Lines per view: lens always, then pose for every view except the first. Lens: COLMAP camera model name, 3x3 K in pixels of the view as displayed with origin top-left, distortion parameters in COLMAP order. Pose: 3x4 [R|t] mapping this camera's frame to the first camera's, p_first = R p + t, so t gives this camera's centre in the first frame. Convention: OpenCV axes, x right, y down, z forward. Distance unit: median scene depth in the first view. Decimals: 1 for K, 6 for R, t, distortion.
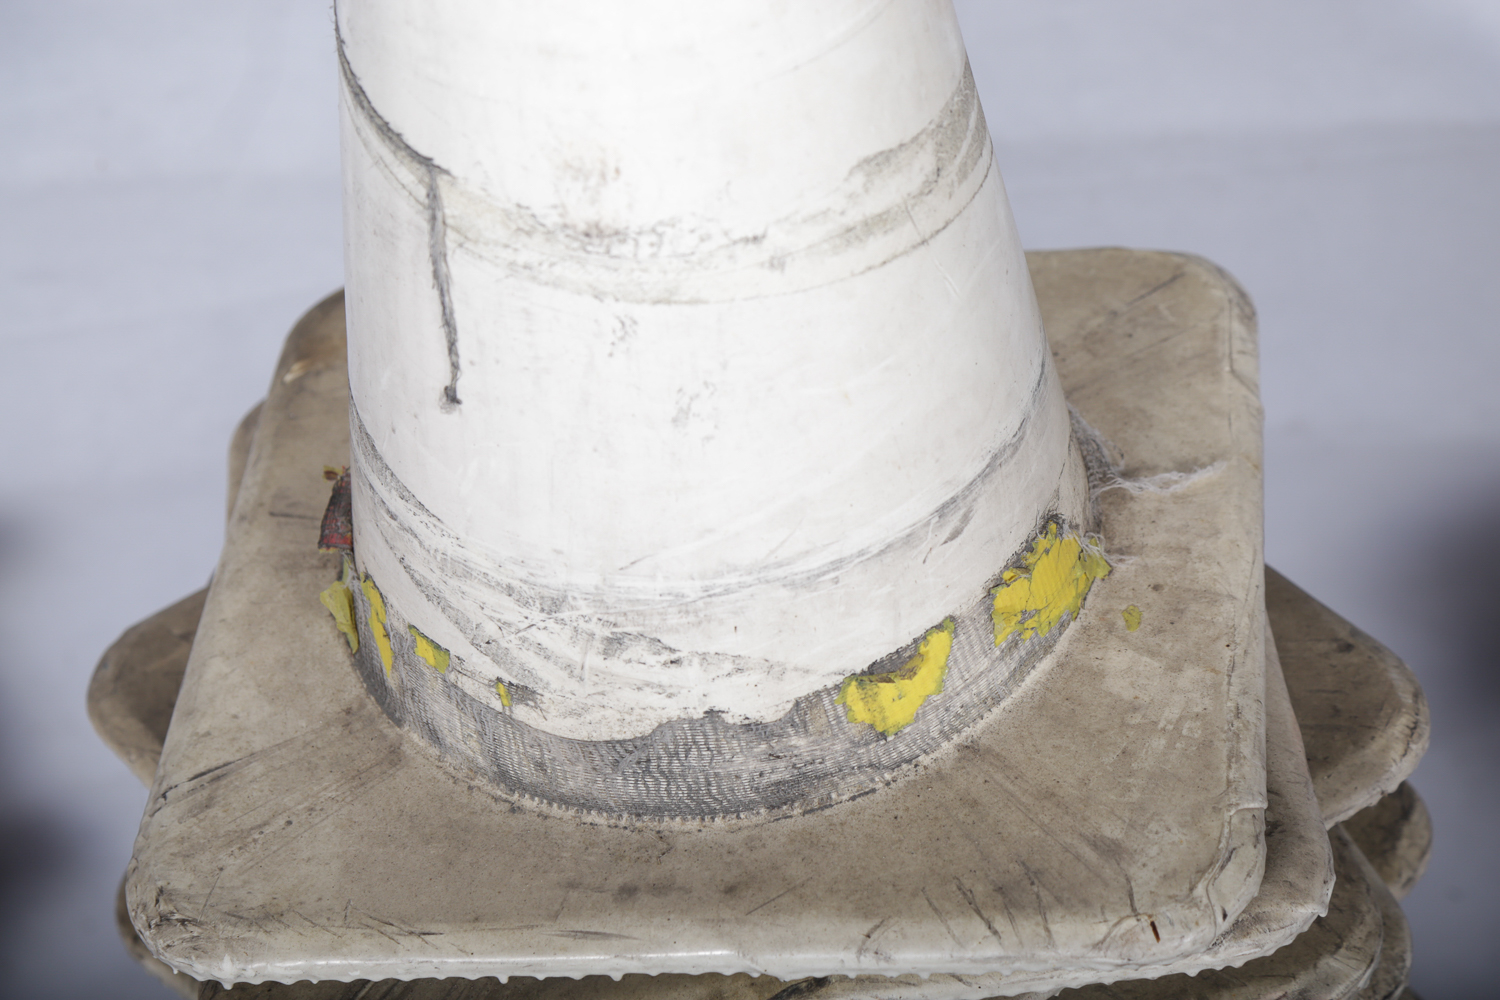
lens RADIAL K [[3833.2, 0, 733.0], [0, 3833.2, 479.6], [0, 0, 1]] dist [0.434792, 0.573352]
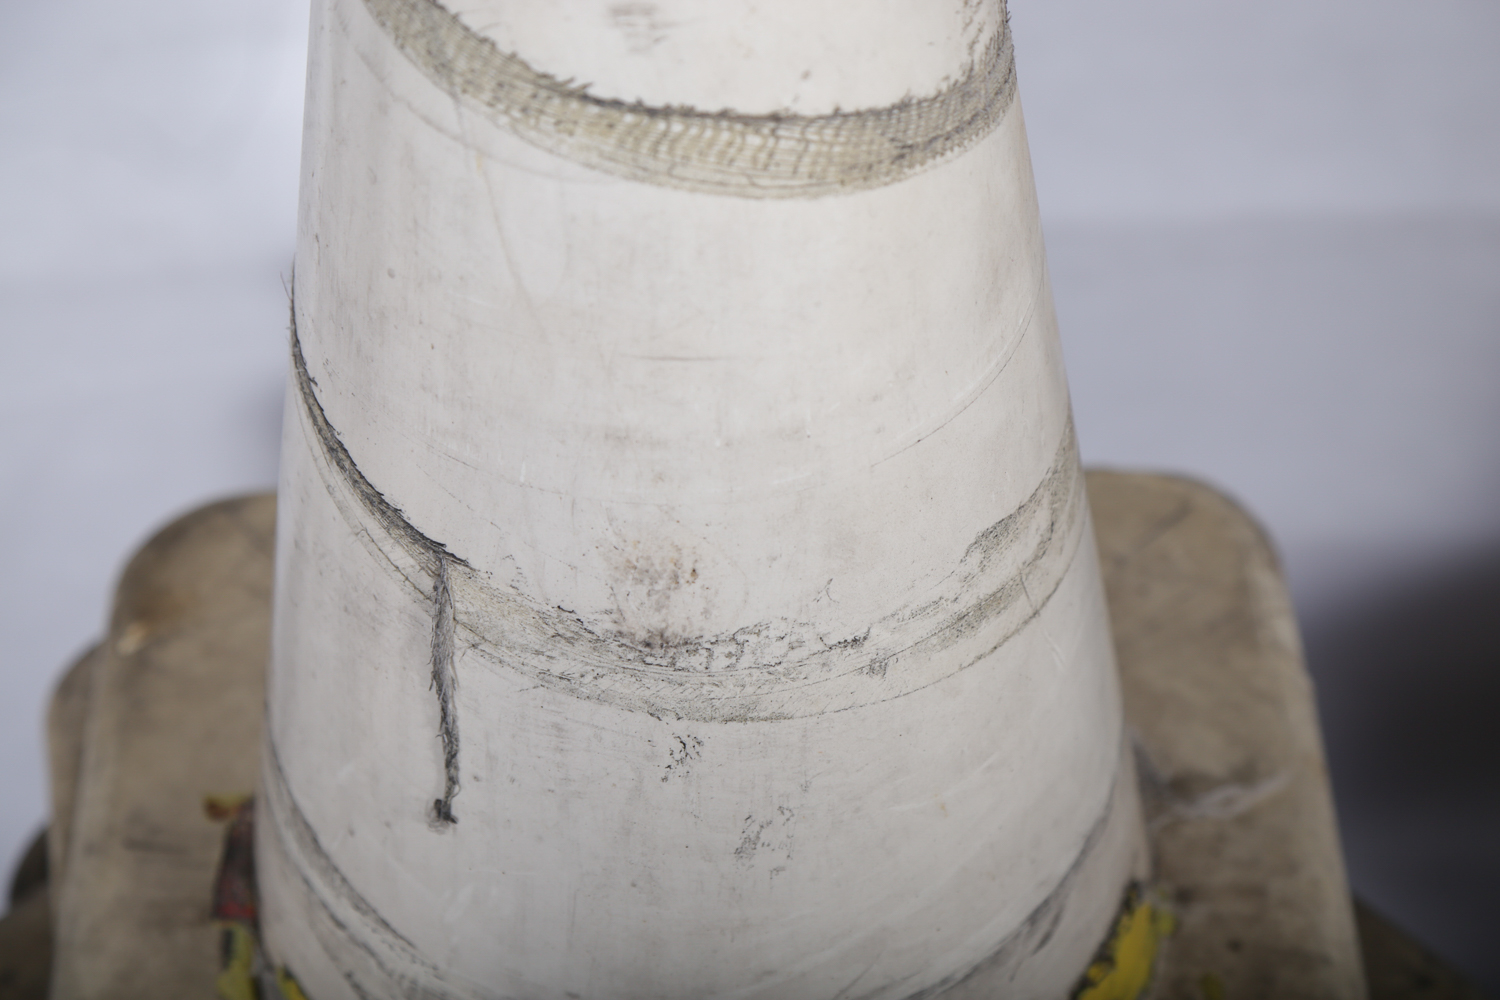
lens RADIAL K [[3833.2, 0, 733.0], [0, 3833.2, 479.6], [0, 0, 1]] dist [0.434792, 0.573352]
pose [[0.990036, -0.015767, 0.139927, -0.122720], [0.005230, 0.997143, 0.075356, -0.147600], [-0.140715, -0.073873, 0.987290, 0.210269]]
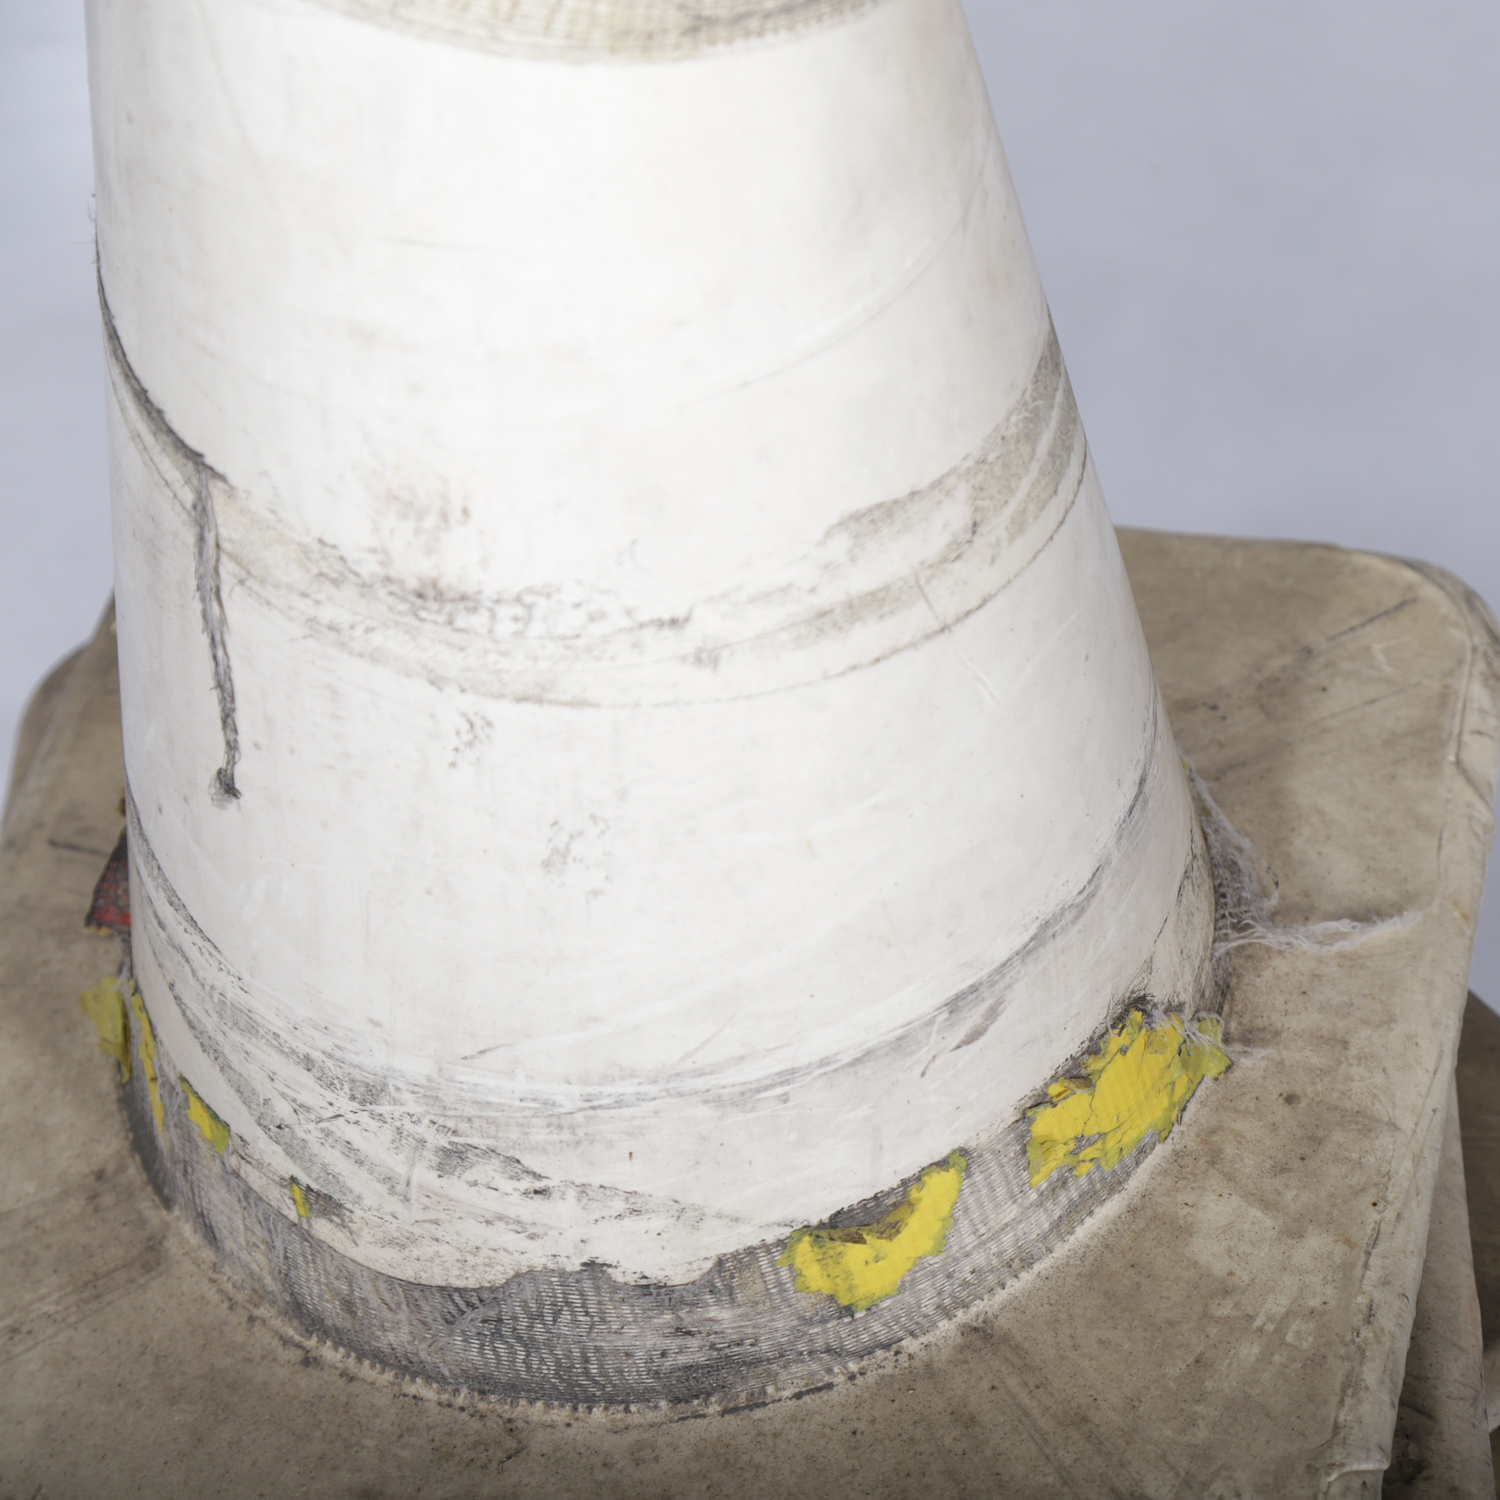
lens RADIAL K [[4937.8, 0, 1124.9], [0, 4937.8, 722.0], [0, 0, 1]] dist [0.294386, 0.227024]
pose [[0.995777, 0.091523, -0.007231, 0.087169], [-0.090766, 0.993249, 0.072230, -0.108786], [0.013793, -0.071269, 0.997362, 0.129677]]
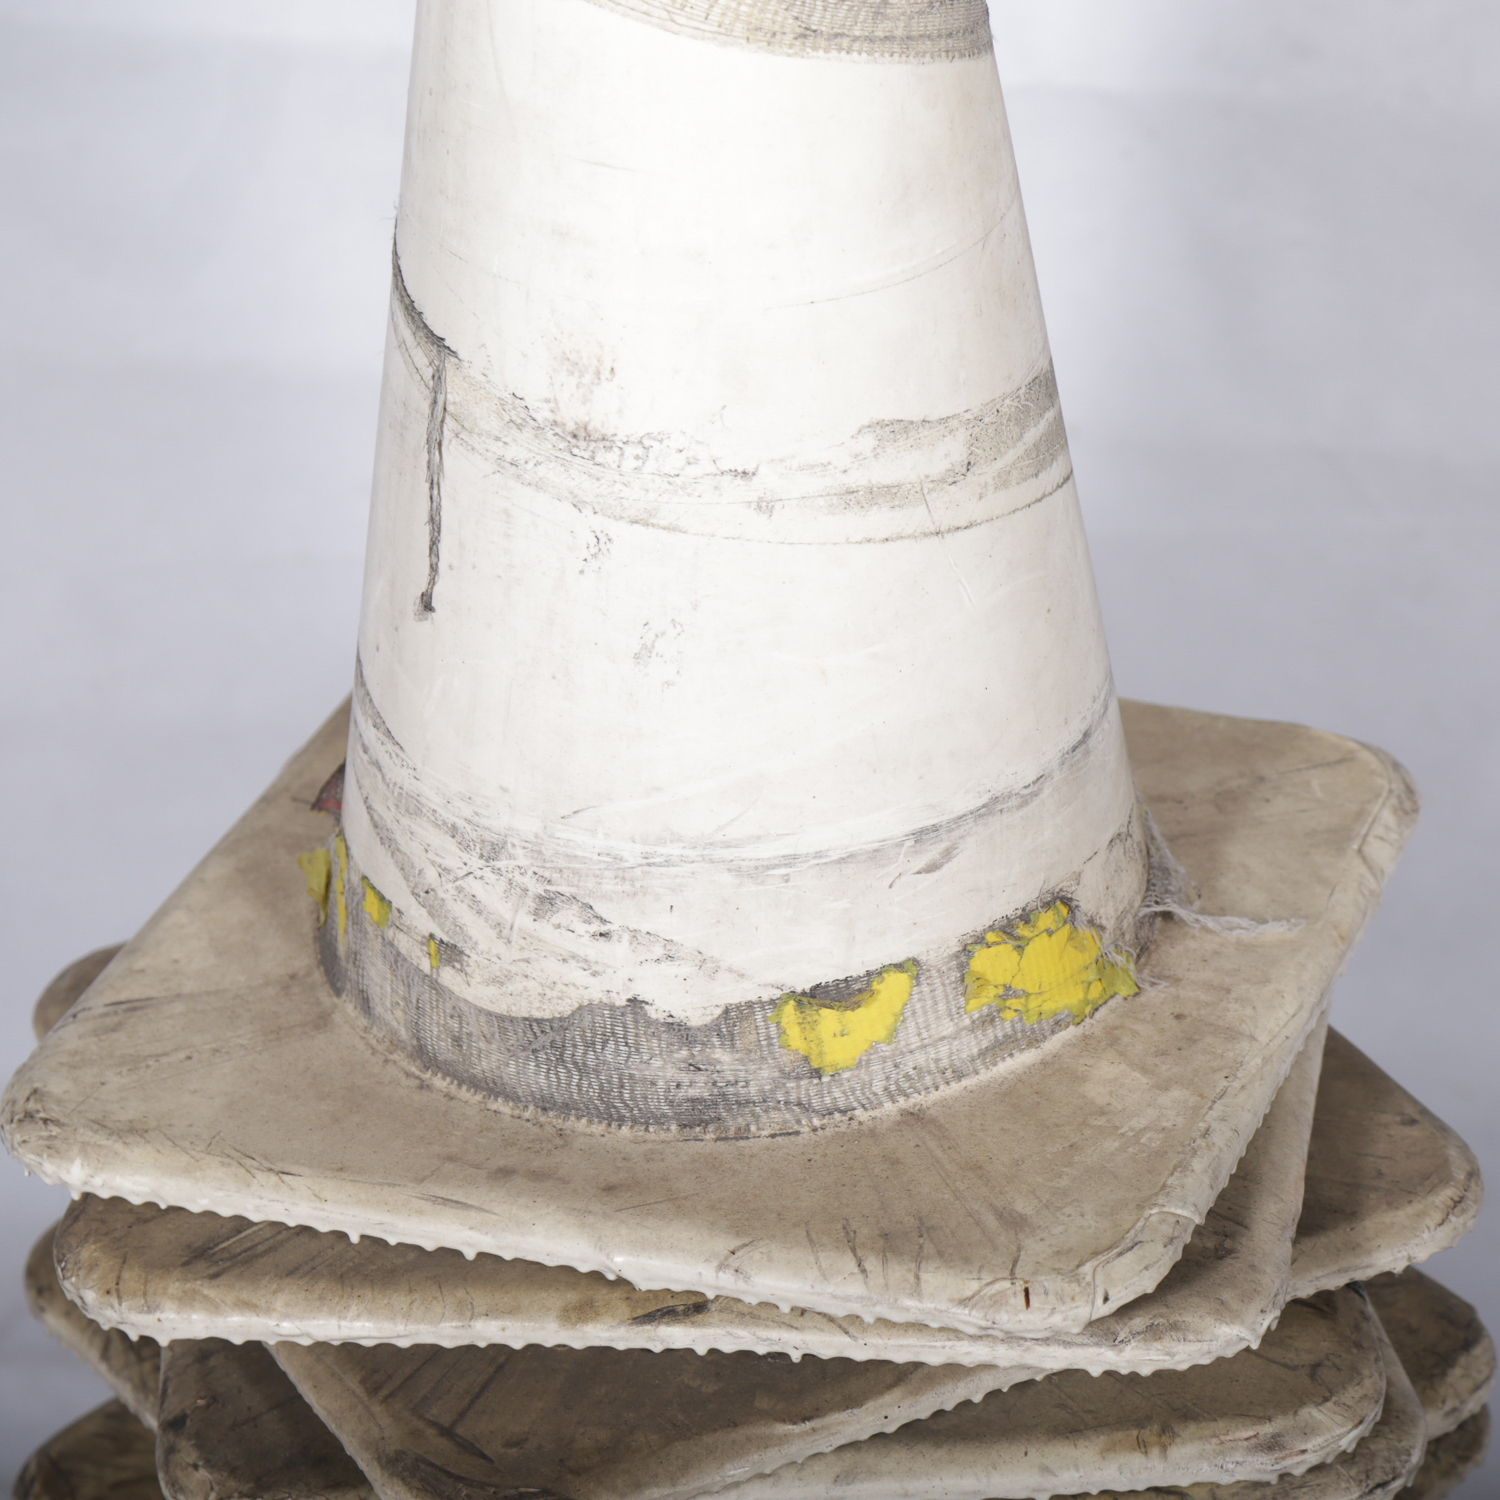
lens RADIAL K [[5753.2, 0, 978.0], [0, 5753.2, 735.0], [0, 0, 1]] dist [0.402928, 1.984456]
pose [[0.971502, 0.186717, -0.146015, 0.269960], [-0.209886, 0.963893, -0.163884, 0.212299], [0.110143, 0.189860, 0.975614, -0.367672]]
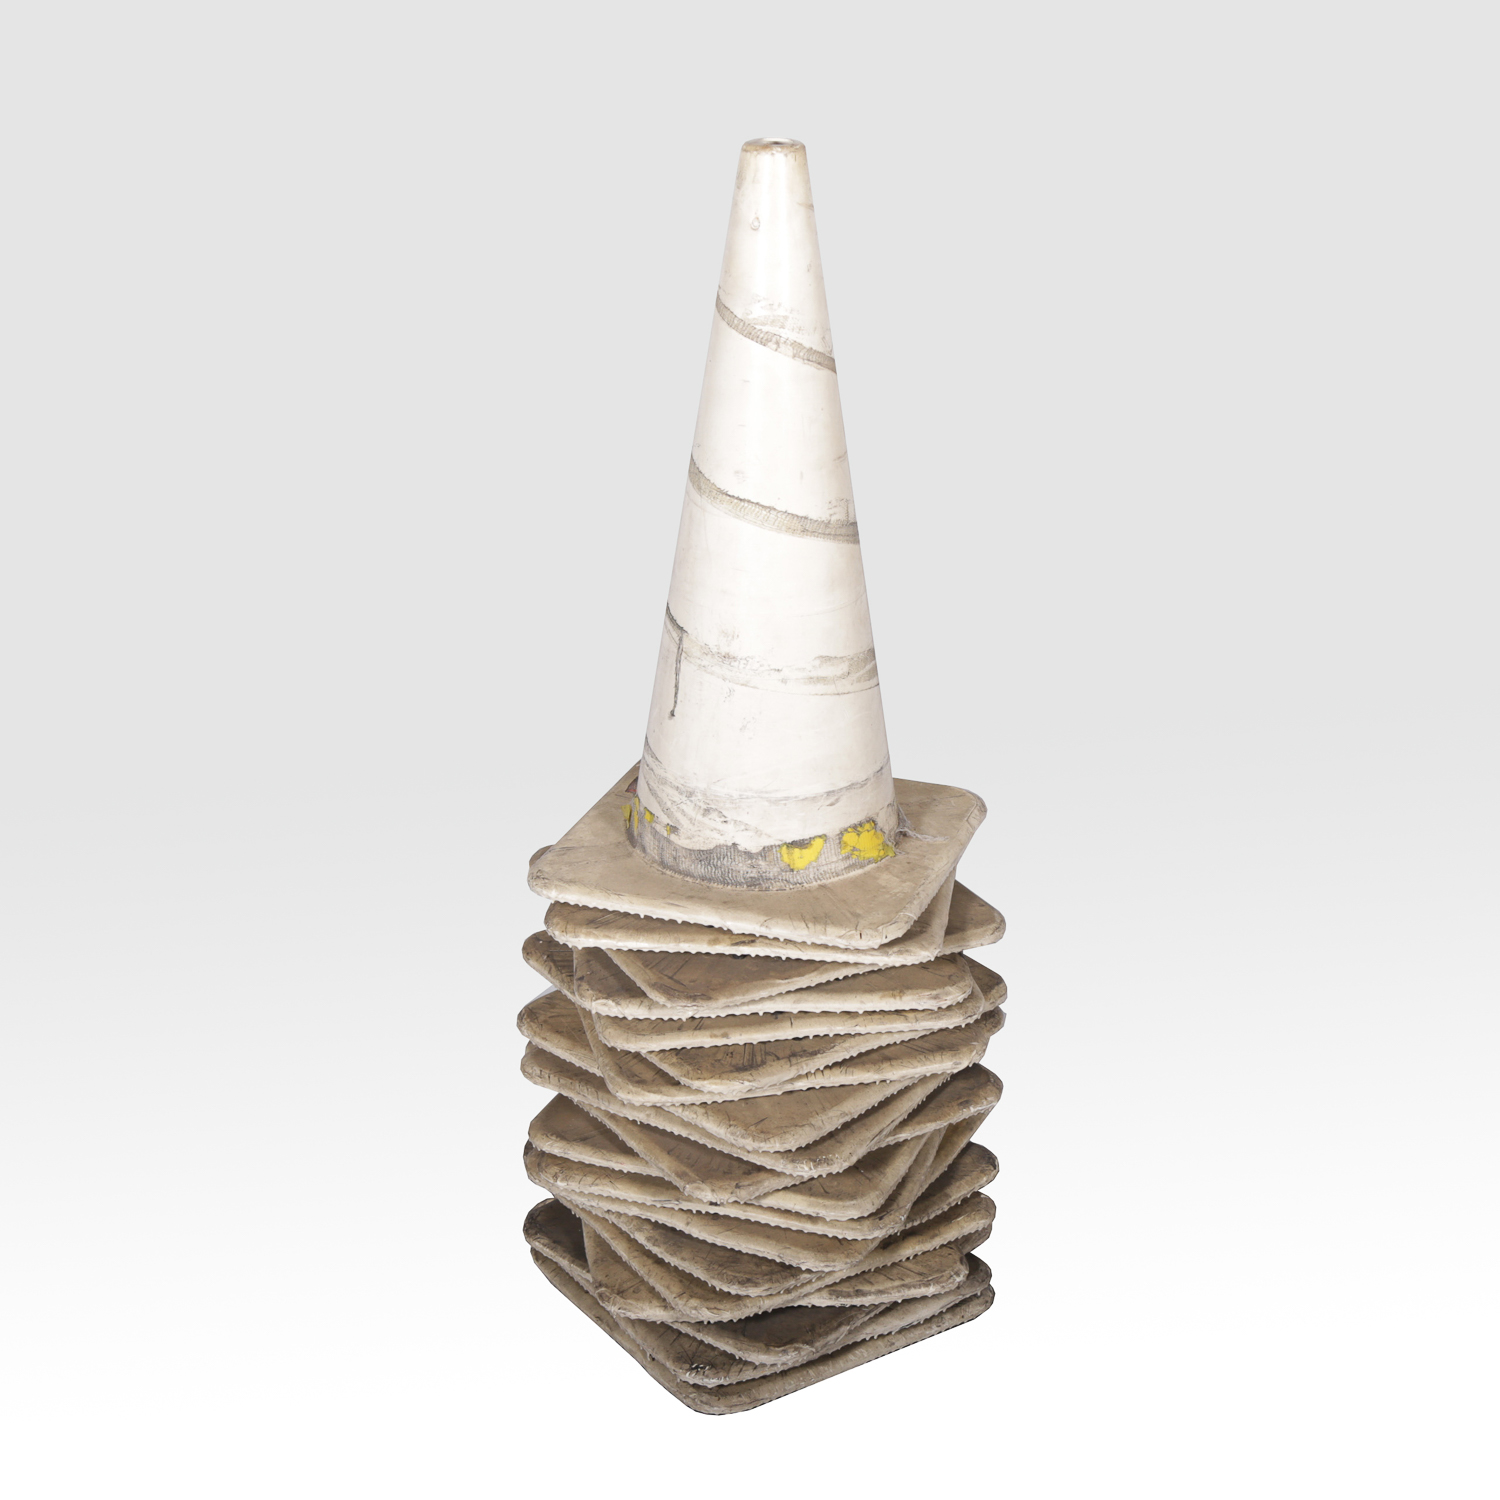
lens RADIAL K [[2352.6, 0, 750.0], [0, 2352.6, 750.0], [0, 0, 1]] dist [0.027887, 0.032480]
pose [[0.963300, 0.203329, -0.175245, 0.303008], [-0.244569, 0.933901, -0.260798, 0.456033], [0.110633, 0.294086, 0.949354, -0.695483]]
